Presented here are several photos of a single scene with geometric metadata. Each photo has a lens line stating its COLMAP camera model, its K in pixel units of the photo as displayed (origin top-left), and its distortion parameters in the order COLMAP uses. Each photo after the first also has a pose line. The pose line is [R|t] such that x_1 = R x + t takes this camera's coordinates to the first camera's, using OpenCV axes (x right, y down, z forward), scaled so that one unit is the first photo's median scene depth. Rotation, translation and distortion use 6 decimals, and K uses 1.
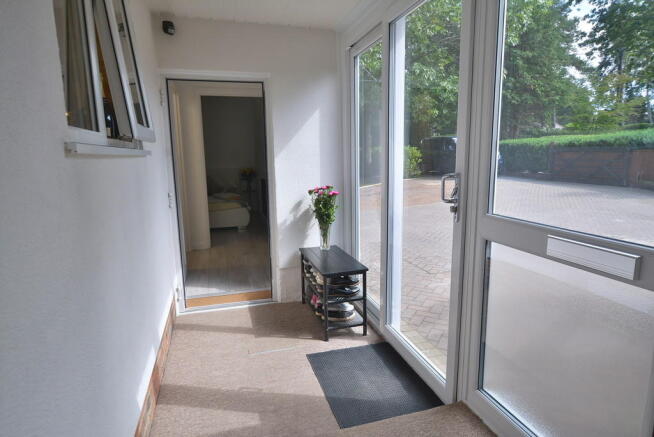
lens RADIAL K [[370.4, 0, 327.0], [0, 370.4, 218.5], [0, 0, 1]] dist [-0.000033, -0.000008]
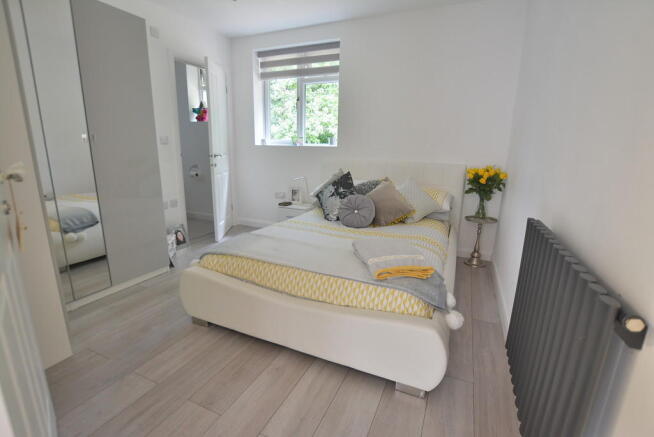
lens RADIAL K [[308.6, 0, 327.0], [0, 308.6, 218.5], [0, 0, 1]] dist [-0.001595, -0.000131]
pose [[0.758330, 0.182291, -0.625864, -0.122734], [-0.141645, 0.983243, 0.114757, -0.094380], [0.636295, 0.001627, 0.771444, 0.622719]]
